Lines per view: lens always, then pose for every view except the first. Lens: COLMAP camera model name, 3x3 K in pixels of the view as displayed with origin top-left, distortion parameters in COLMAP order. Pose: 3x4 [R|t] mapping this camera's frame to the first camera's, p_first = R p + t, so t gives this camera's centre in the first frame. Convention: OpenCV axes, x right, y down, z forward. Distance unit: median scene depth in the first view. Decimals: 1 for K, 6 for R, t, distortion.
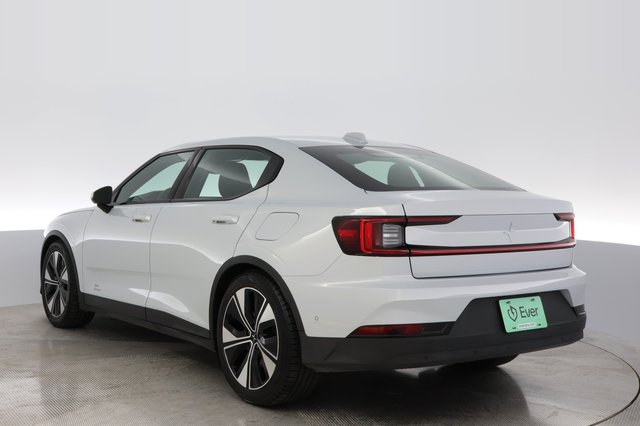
lens RADIAL K [[611.1, 0, 300.8], [0, 611.1, 214.6], [0, 0, 1]] dist [-0.005844, 0.000000]
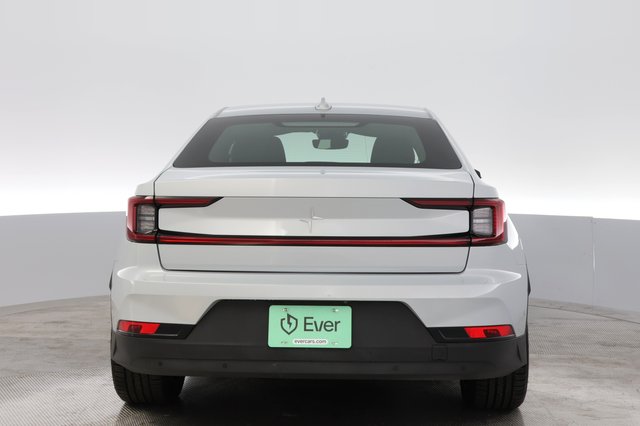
lens RADIAL K [[611.1, 0, 320.0], [0, 611.1, 213.2], [0, 0, 1]] dist [-0.005844, 0.000000]
pose [[0.889678, 0.035432, -0.455213, 0.704865], [-0.019767, 0.999039, 0.039128, -0.010915], [0.456161, -0.025813, 0.889523, 0.314590]]
